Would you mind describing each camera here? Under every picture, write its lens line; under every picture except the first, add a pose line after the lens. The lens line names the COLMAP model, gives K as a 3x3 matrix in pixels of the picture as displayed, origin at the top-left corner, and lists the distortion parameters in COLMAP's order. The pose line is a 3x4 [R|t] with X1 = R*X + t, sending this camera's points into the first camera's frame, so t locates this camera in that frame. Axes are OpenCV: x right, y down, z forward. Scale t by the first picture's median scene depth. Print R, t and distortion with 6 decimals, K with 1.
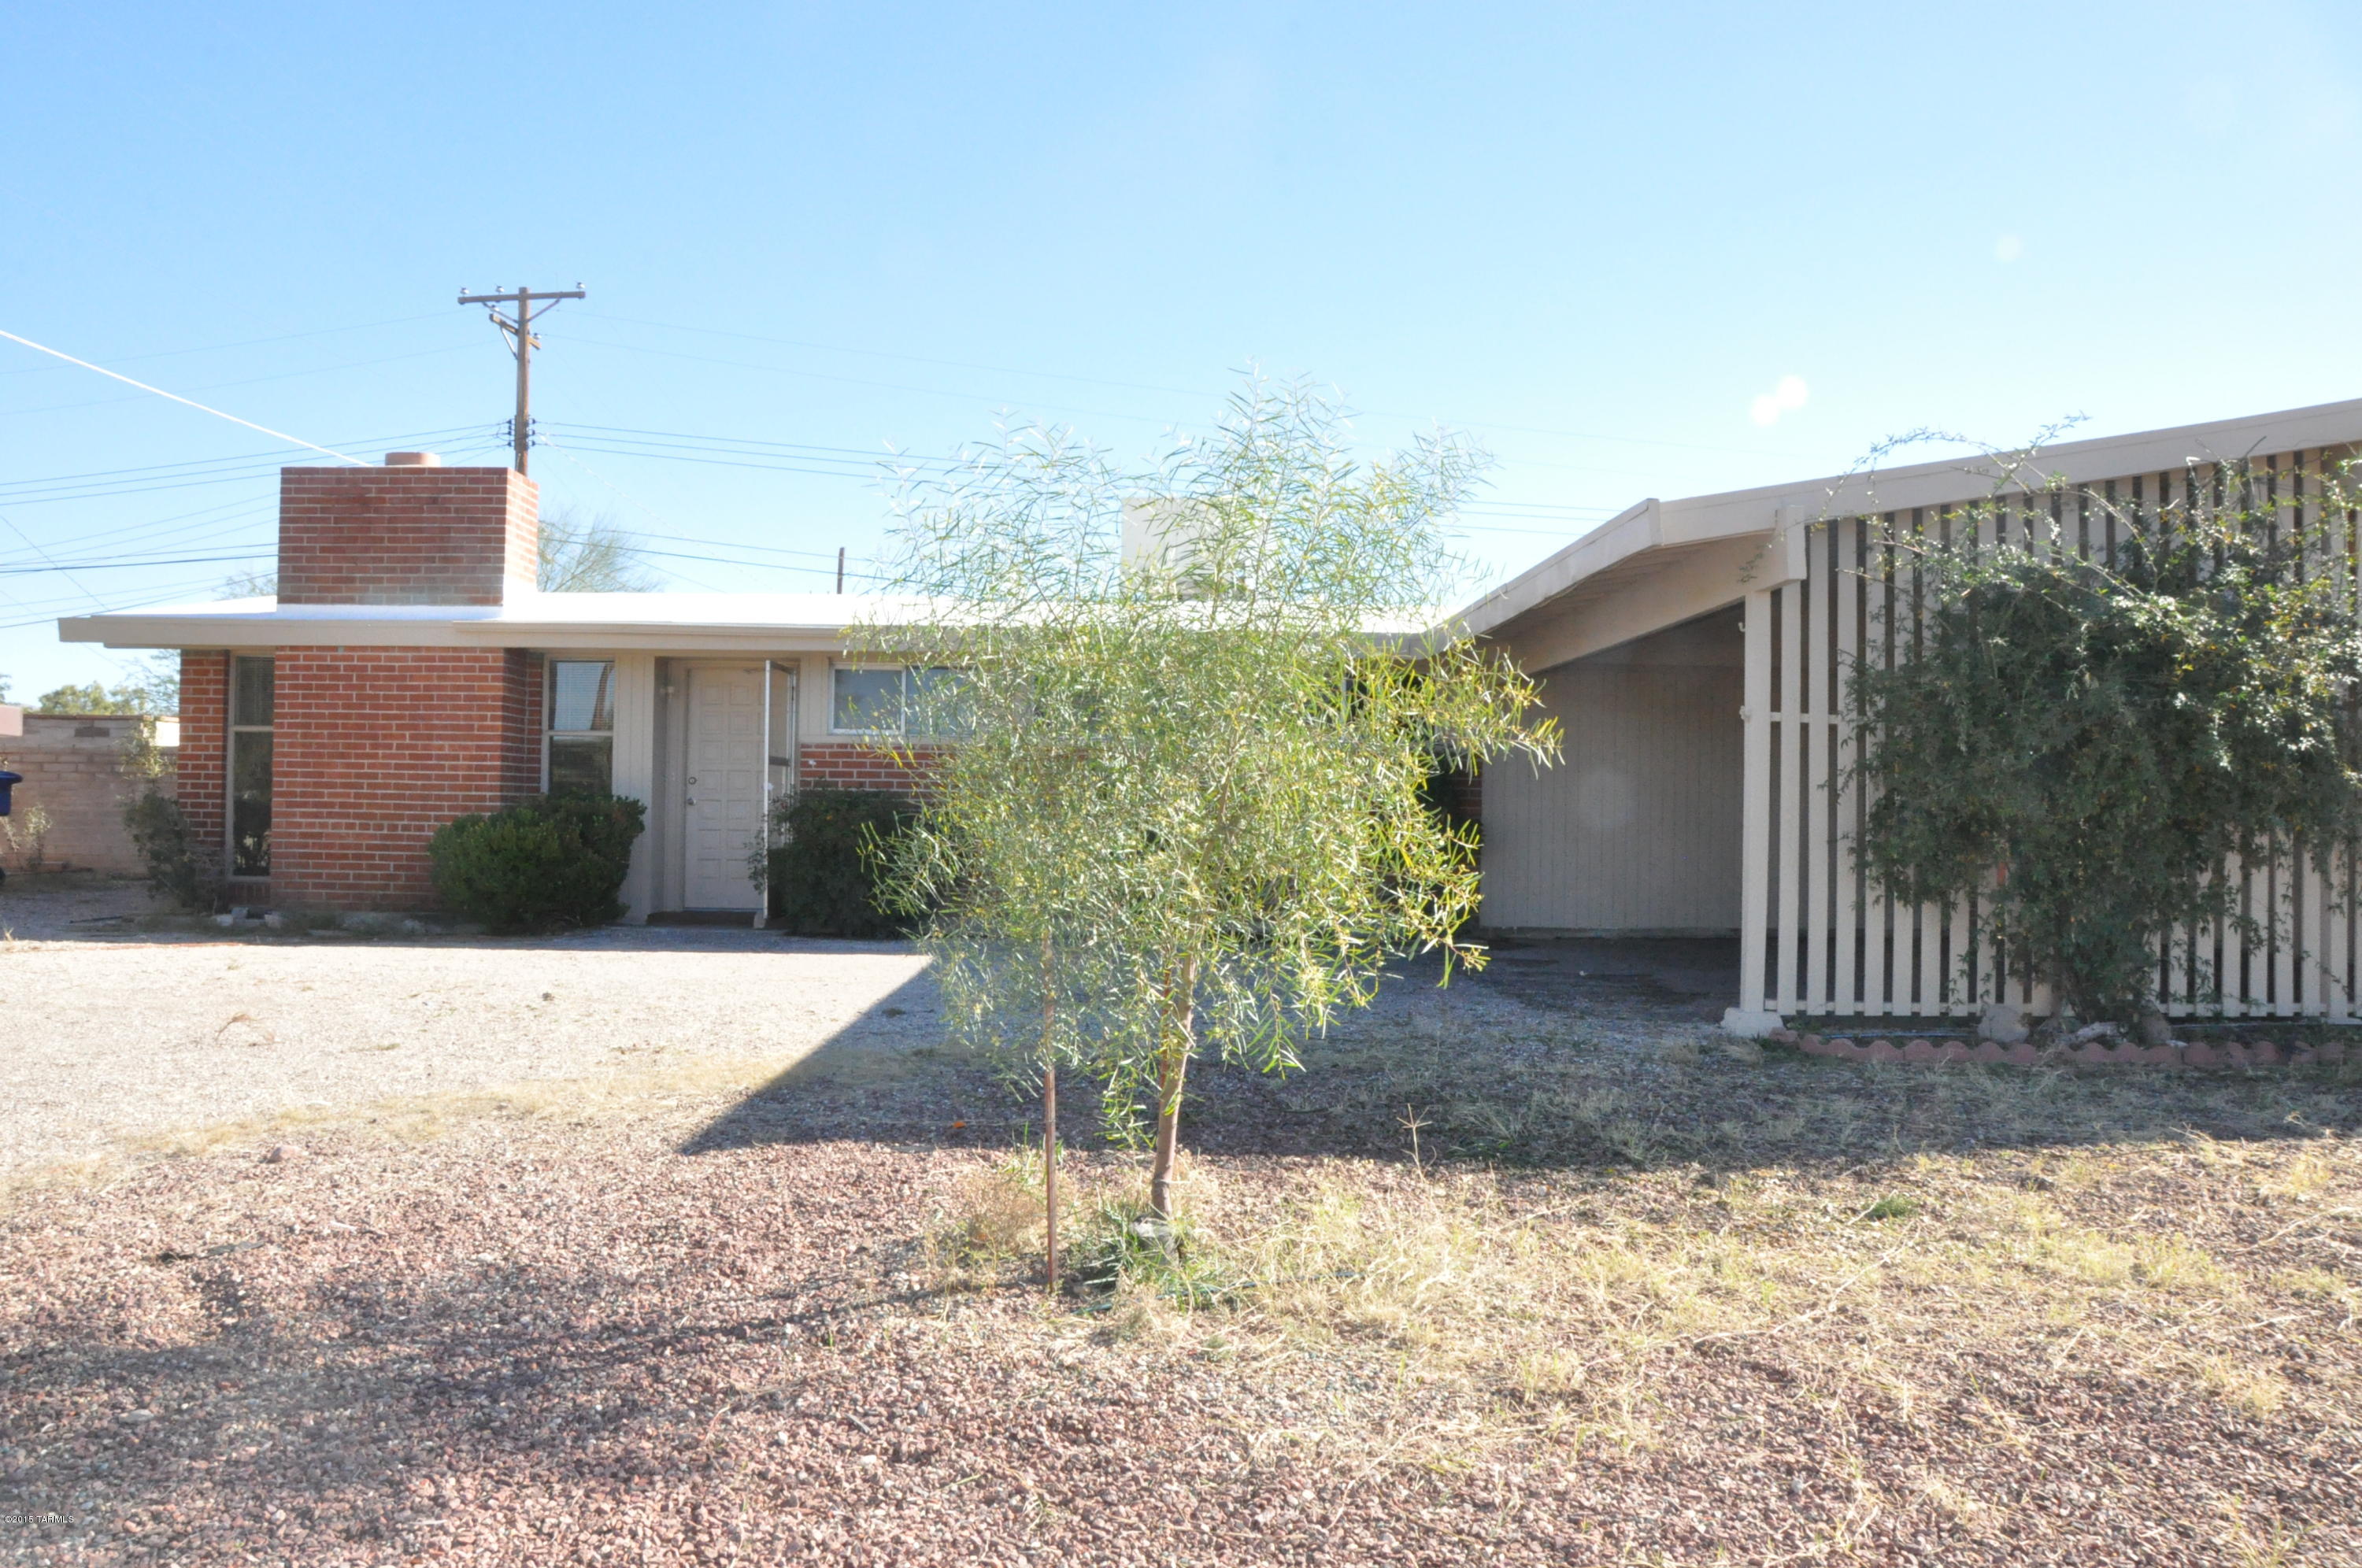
lens RADIAL K [[1913.0, 0, 1181.0], [0, 1913.0, 784.0], [0, 0, 1]] dist [-0.103328, 0.000063]
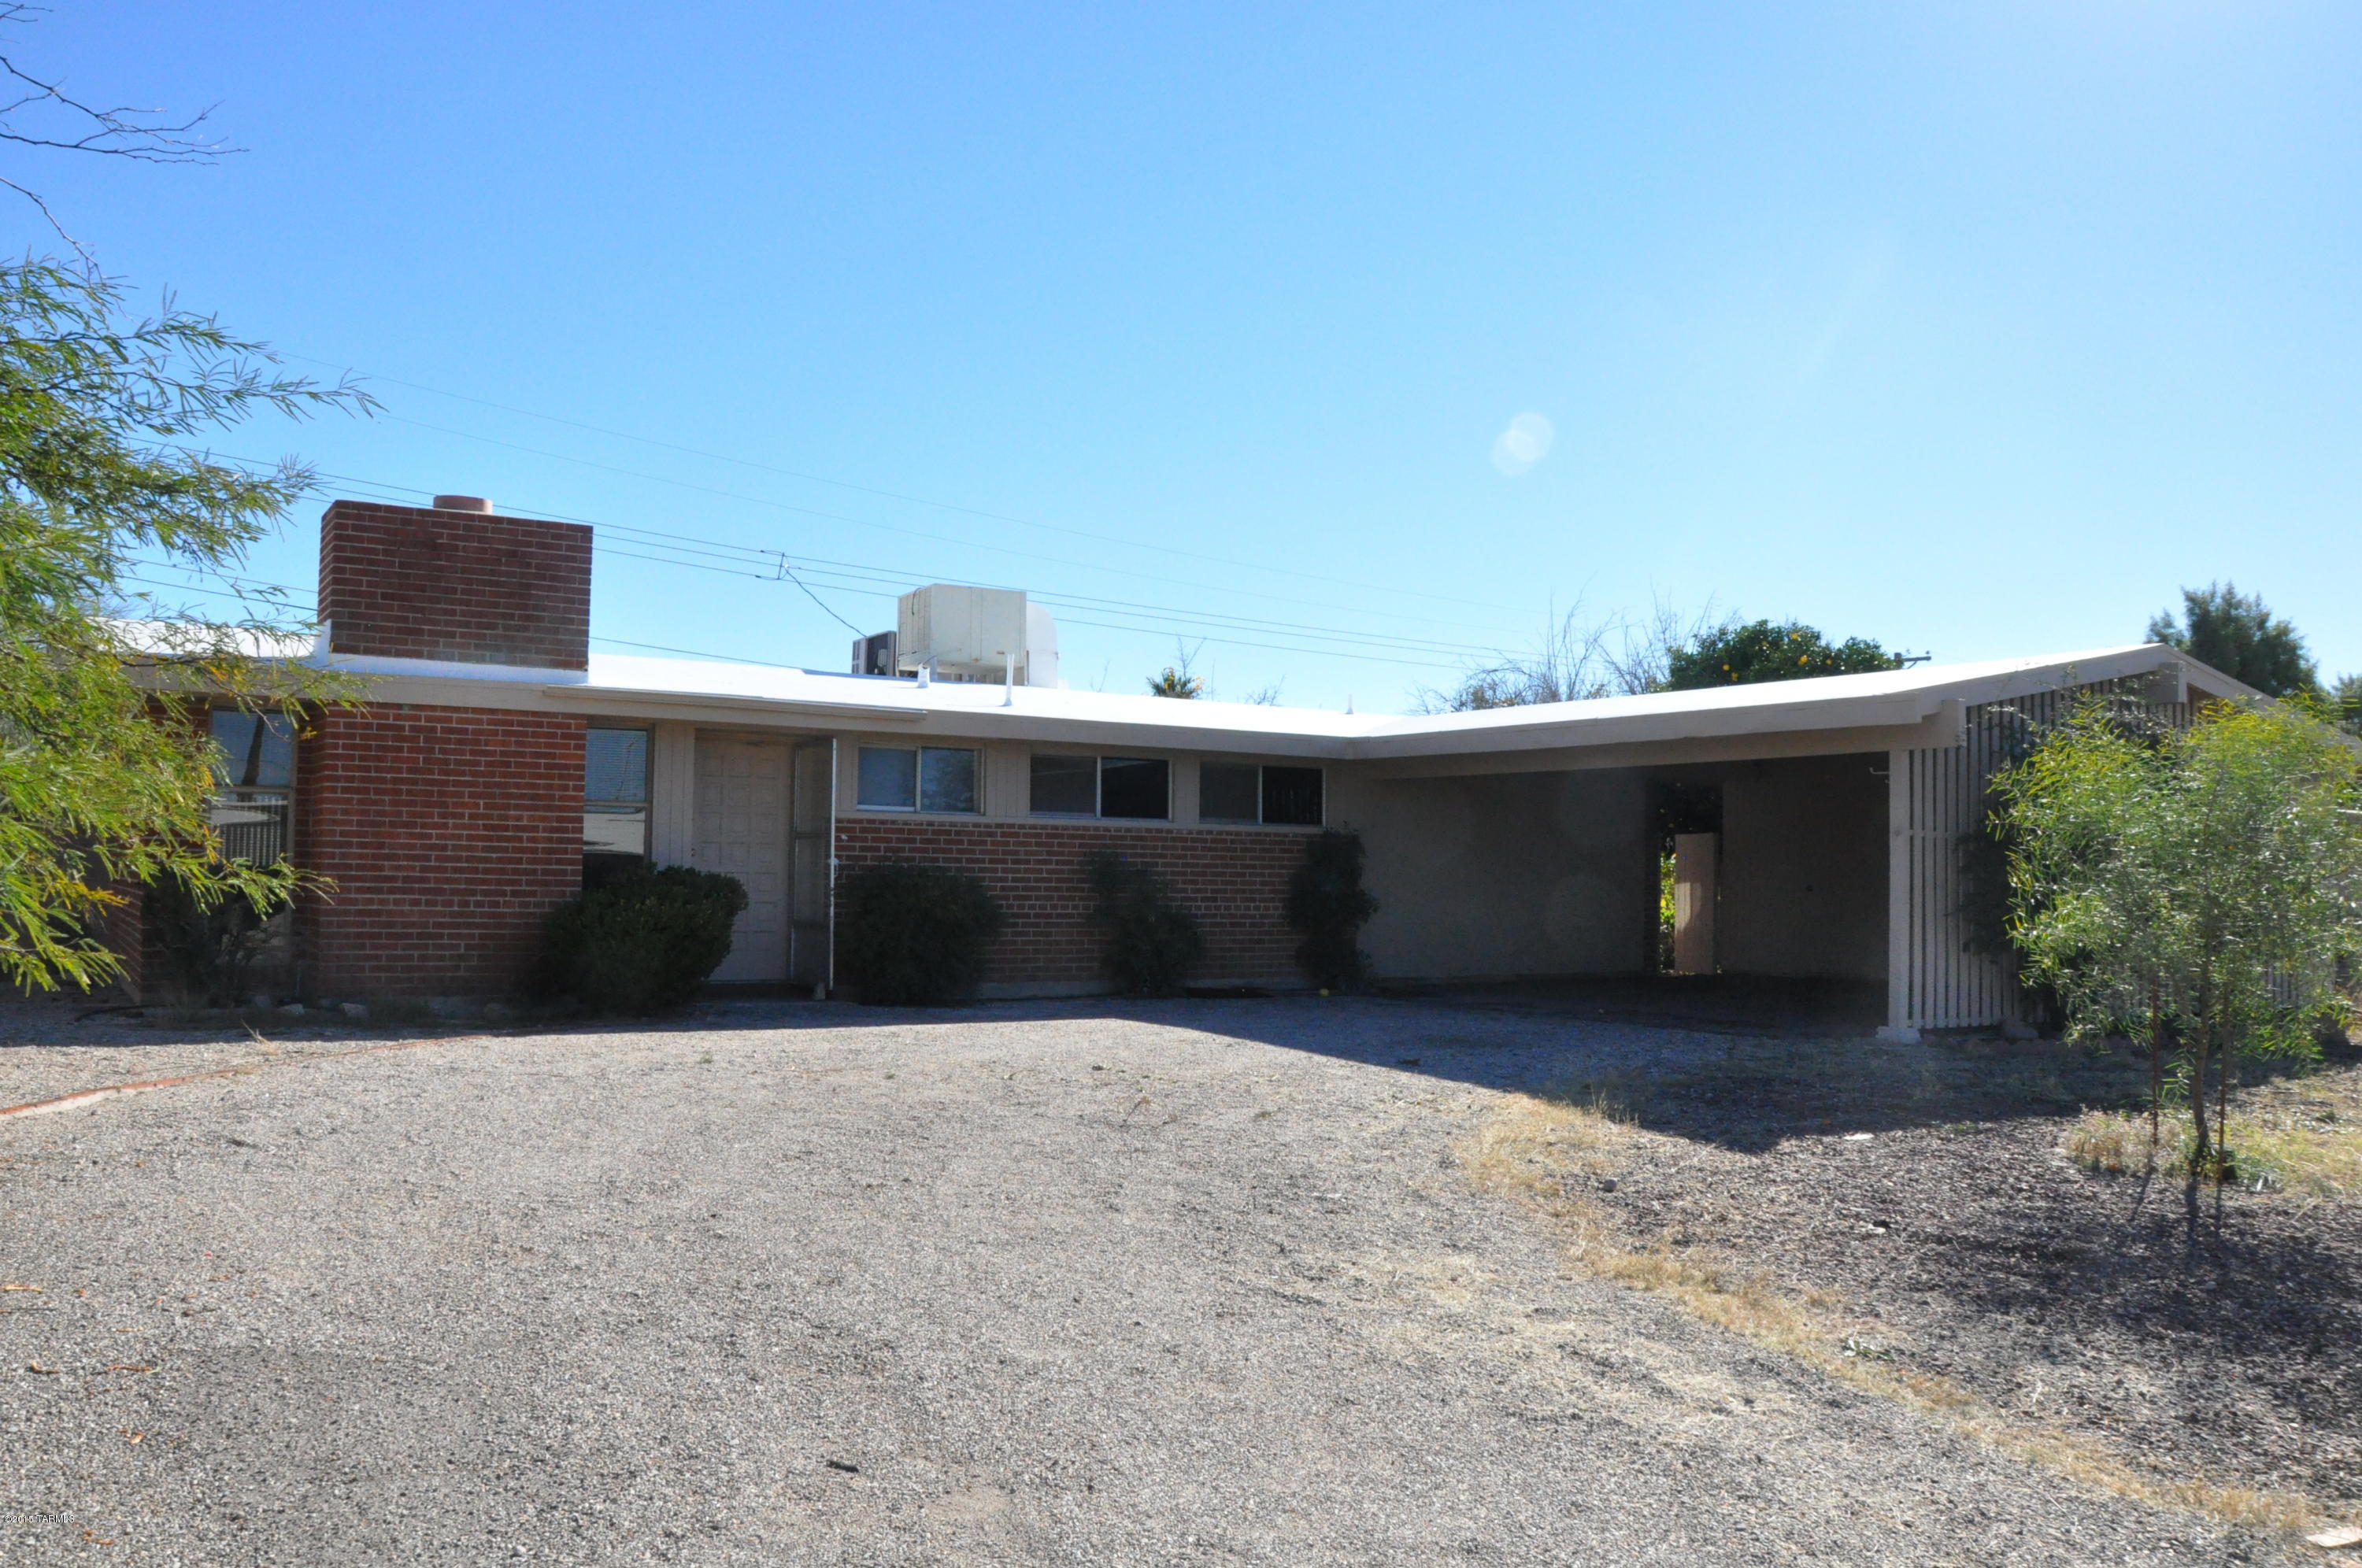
lens RADIAL K [[1913.0, 0, 1181.0], [0, 1913.0, 784.0], [0, 0, 1]] dist [-0.103328, 0.000063]
pose [[0.836091, 0.026105, 0.547969, -0.633098], [-0.015195, 0.999586, -0.024435, -0.018345], [-0.548380, 0.012104, 0.836142, 0.033507]]
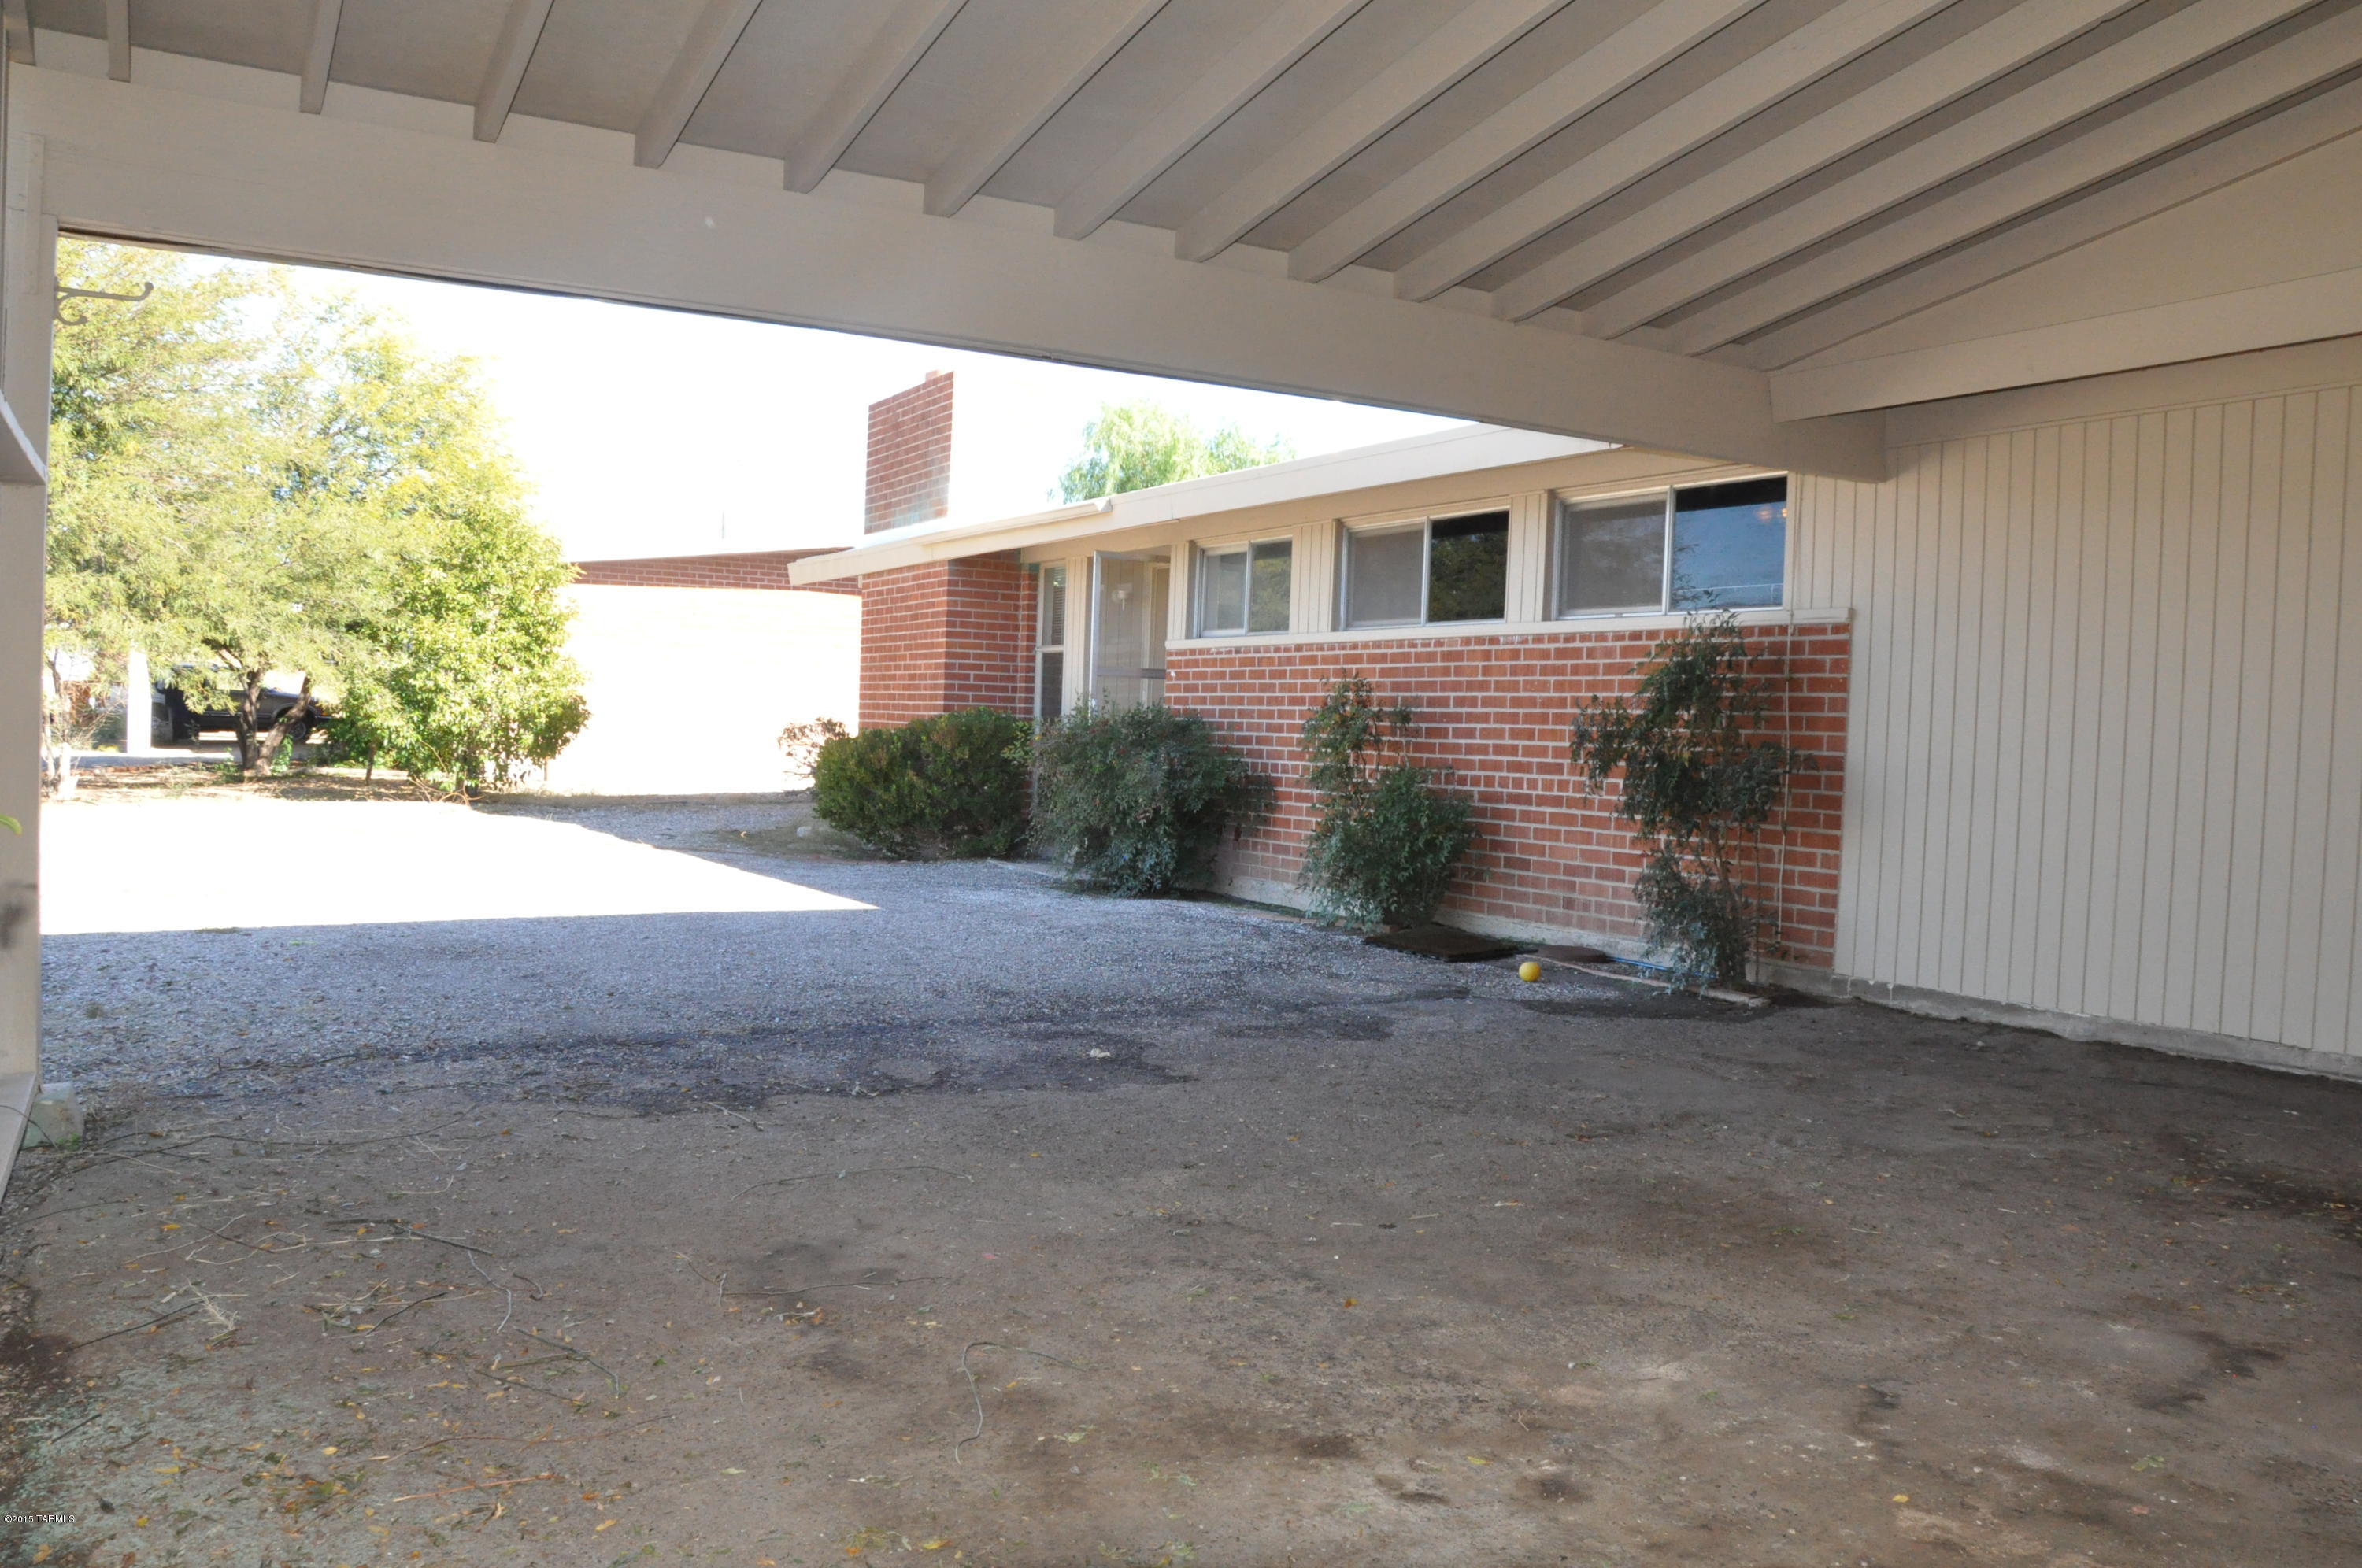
lens RADIAL K [[1913.0, 0, 1181.0], [0, 1913.0, 784.0], [0, 0, 1]] dist [-0.103328, 0.000063]
pose [[0.466511, 0.025801, -0.884139, 0.546607], [-0.015691, 0.999659, 0.020893, 0.019218], [0.884376, 0.004126, 0.466757, 0.648753]]
